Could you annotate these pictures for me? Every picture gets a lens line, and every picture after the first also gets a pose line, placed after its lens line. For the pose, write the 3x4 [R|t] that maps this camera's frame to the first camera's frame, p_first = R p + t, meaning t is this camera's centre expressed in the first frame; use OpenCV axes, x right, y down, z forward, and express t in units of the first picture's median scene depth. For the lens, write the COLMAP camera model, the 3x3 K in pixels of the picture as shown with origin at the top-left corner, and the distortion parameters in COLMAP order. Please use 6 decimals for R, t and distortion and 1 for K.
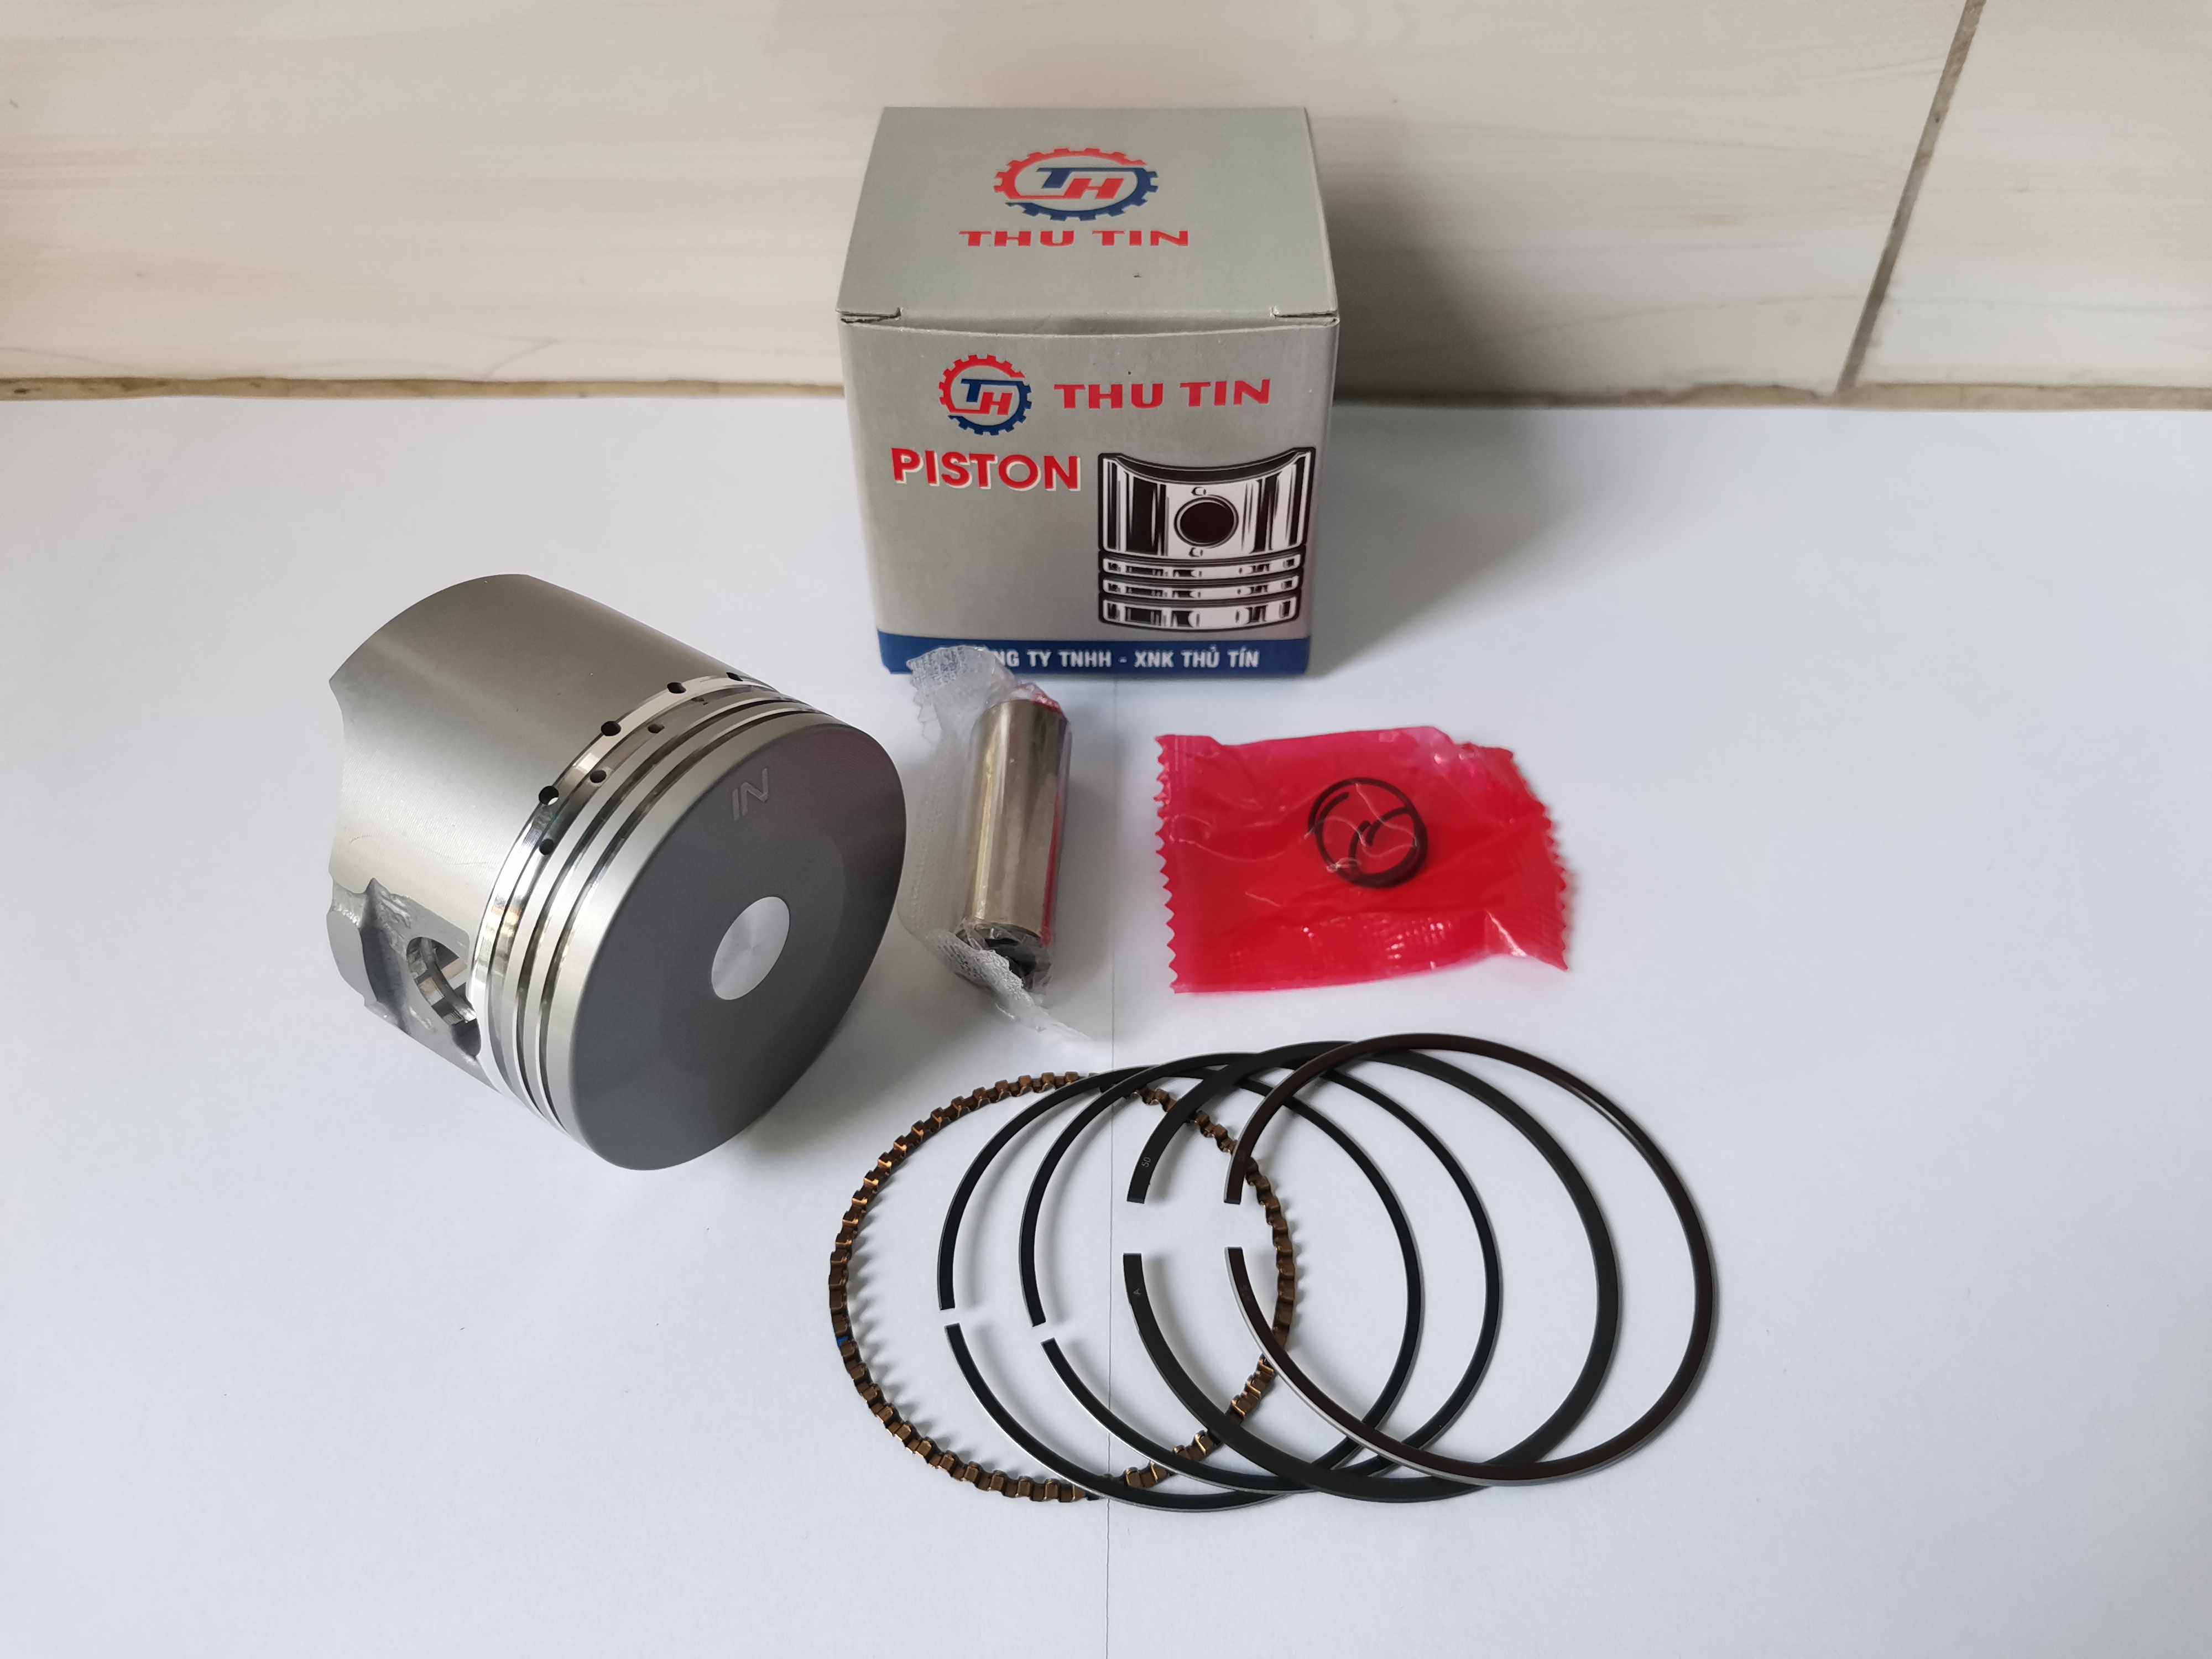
lens RADIAL K [[1730.4, 0, 1106.0], [0, 1730.4, 829.5], [0, 0, 1]] dist [0.015876, -0.075108]
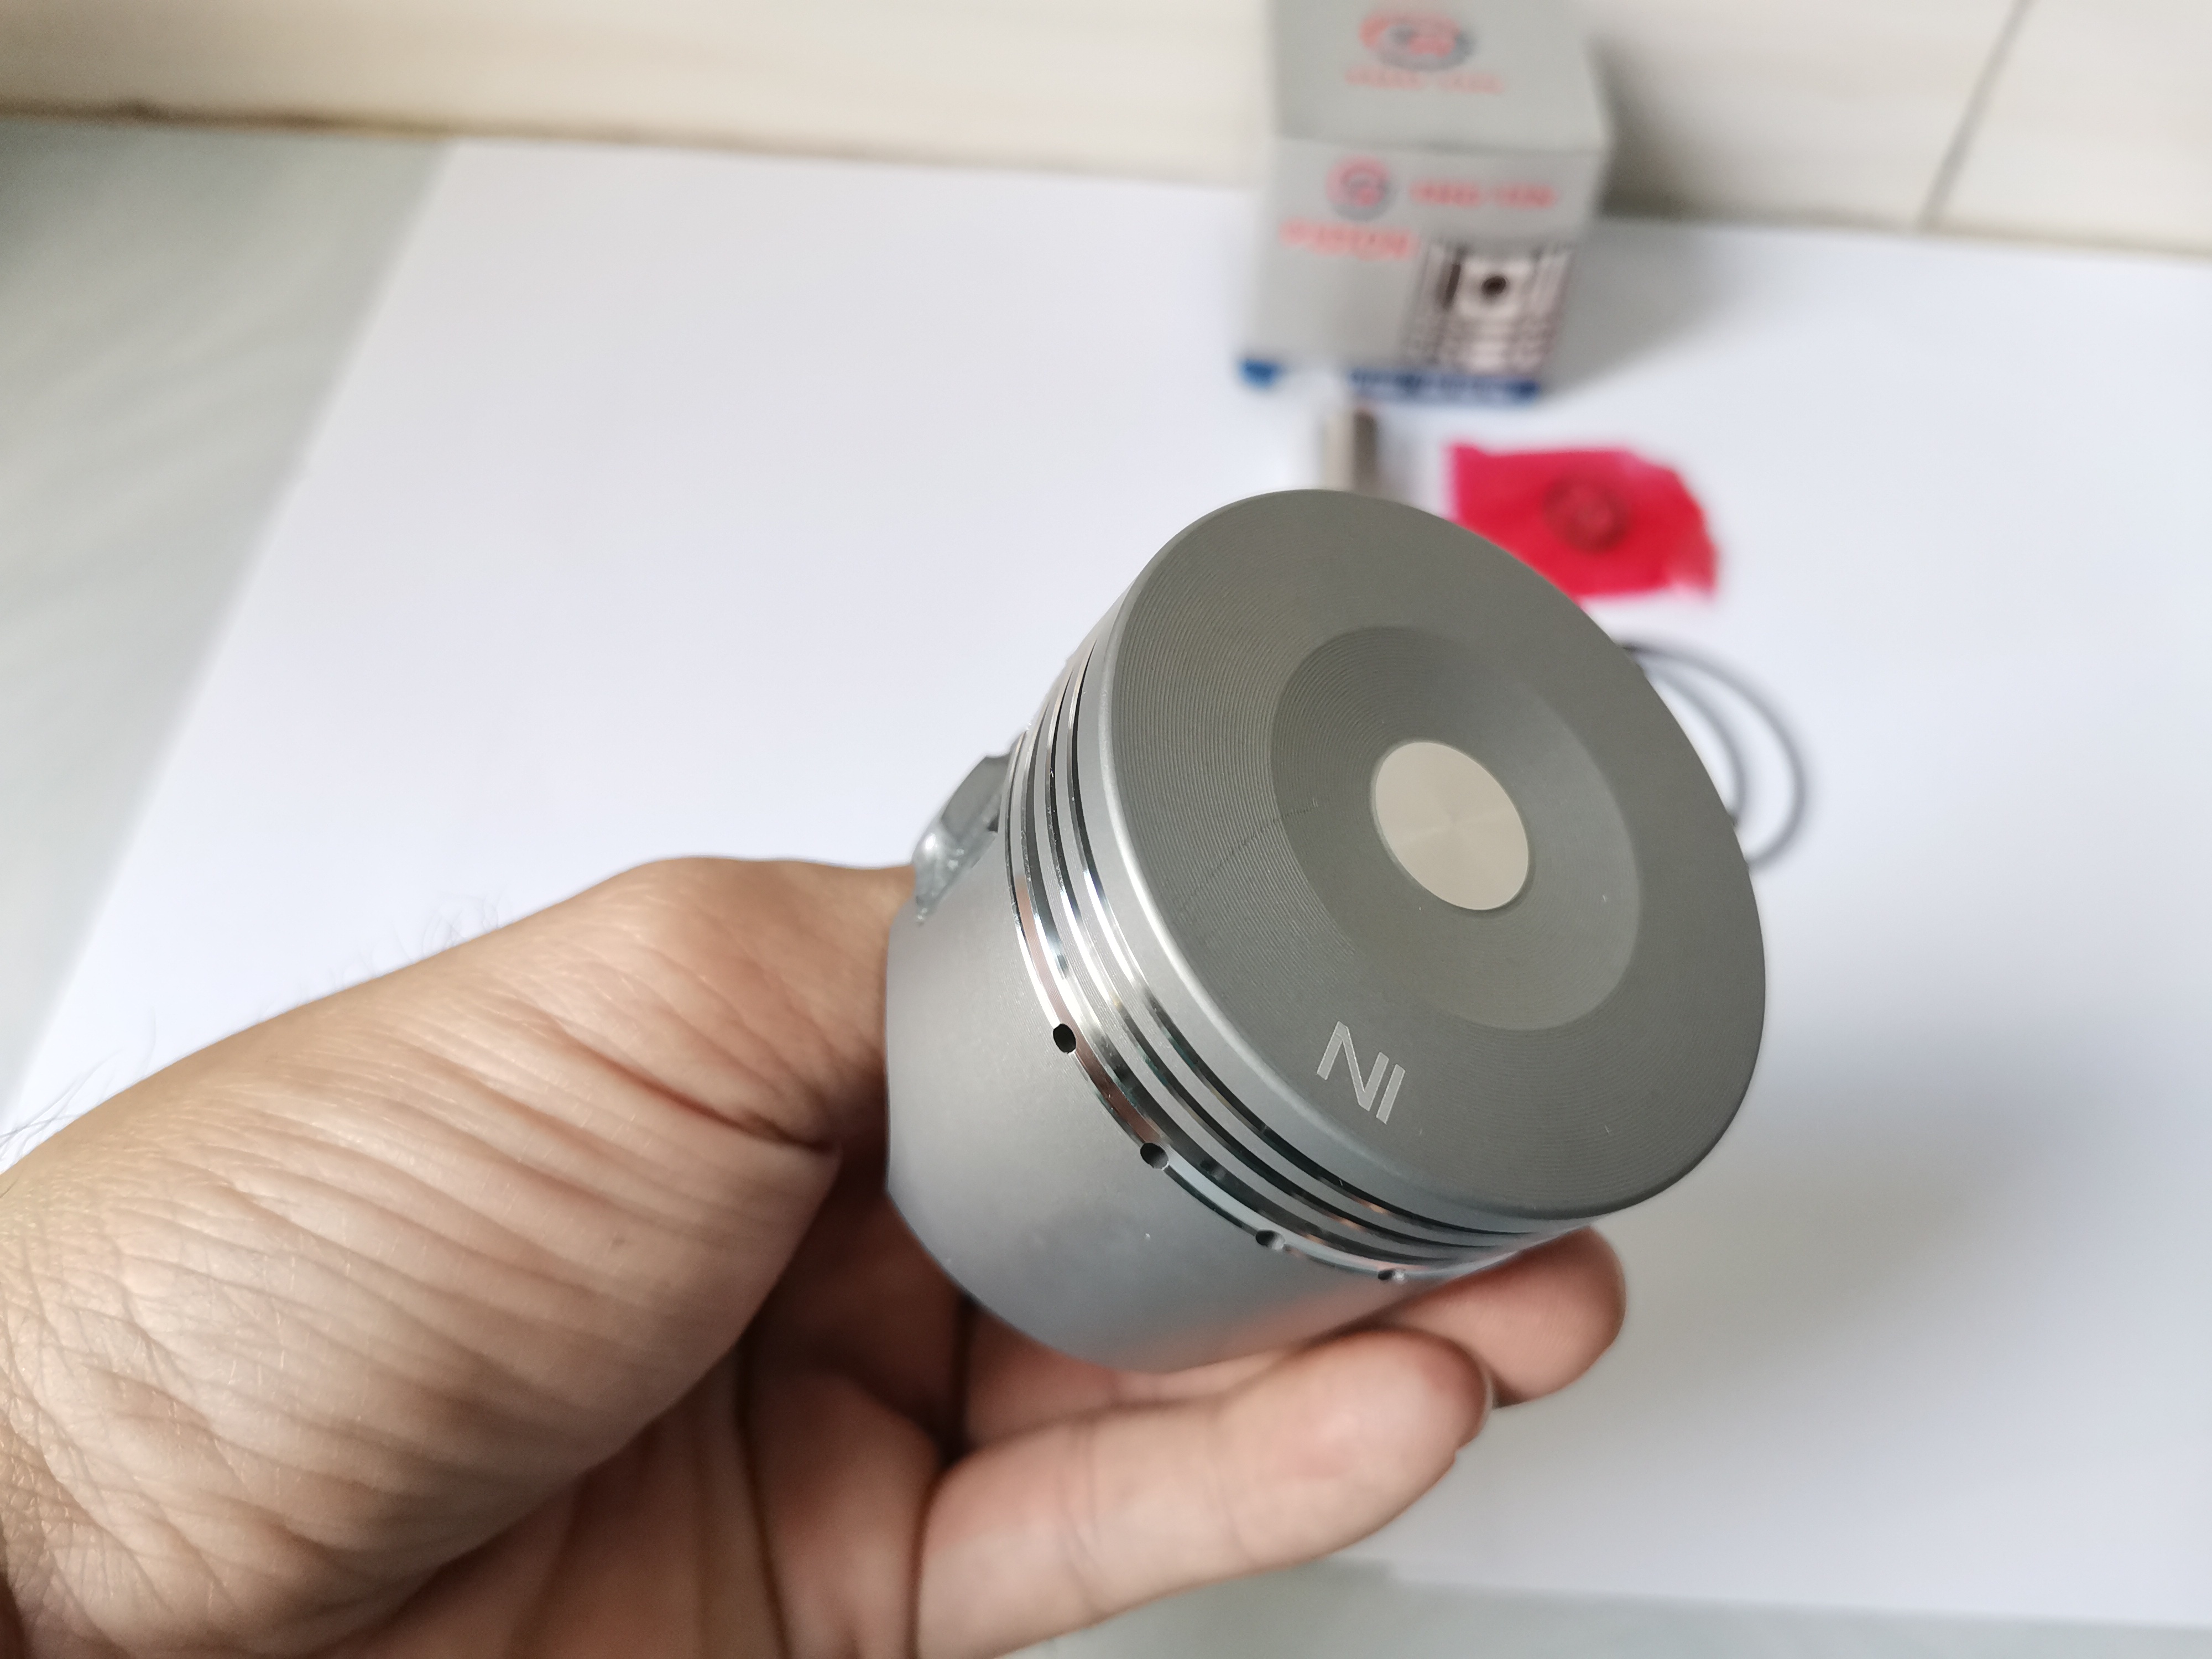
lens RADIAL K [[1730.4, 0, 1106.0], [0, 1730.4, 829.5], [0, 0, 1]] dist [0.015876, -0.075108]
pose [[0.998209, 0.059188, 0.008679, -0.259766], [-0.059787, 0.991974, 0.111410, 0.136118], [-0.002015, -0.111730, 0.993737, -0.514771]]
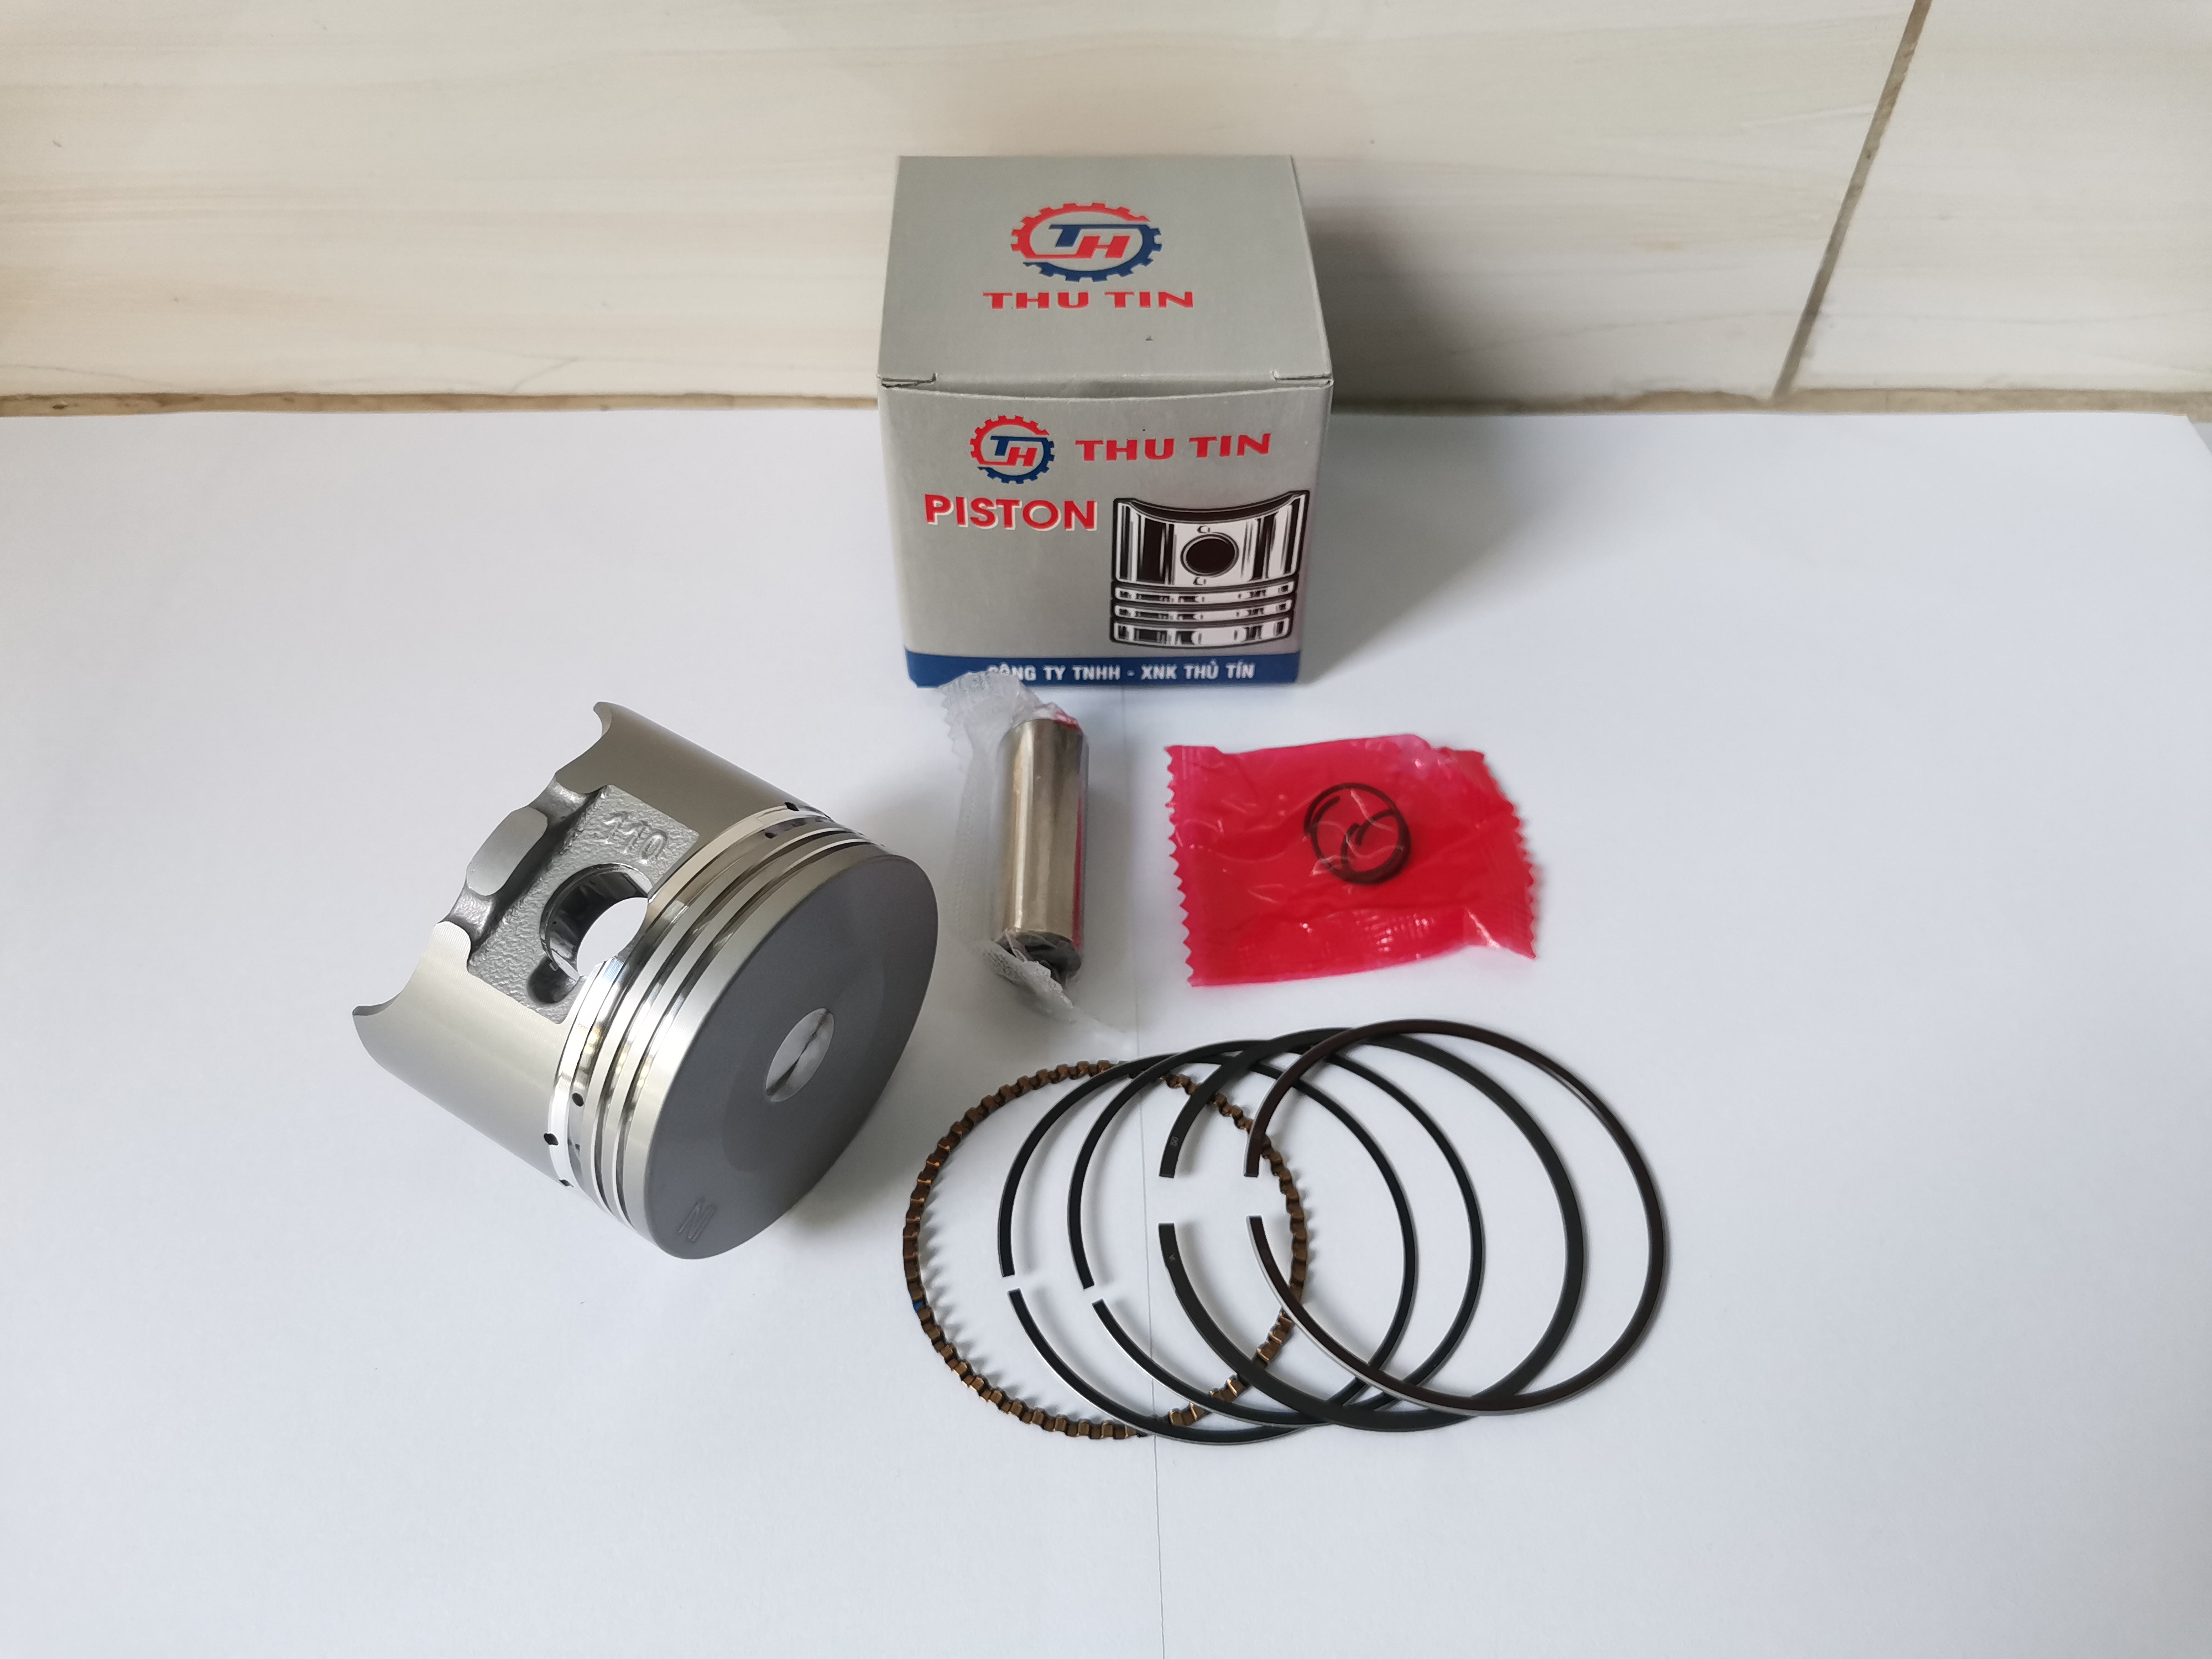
lens RADIAL K [[1730.4, 0, 1106.0], [0, 1730.4, 829.5], [0, 0, 1]] dist [0.015876, -0.075108]
pose [[0.999224, -0.016900, 0.035591, -0.051836], [0.014708, 0.998031, 0.060973, -0.073684], [-0.036551, -0.060403, 0.997505, -0.111200]]
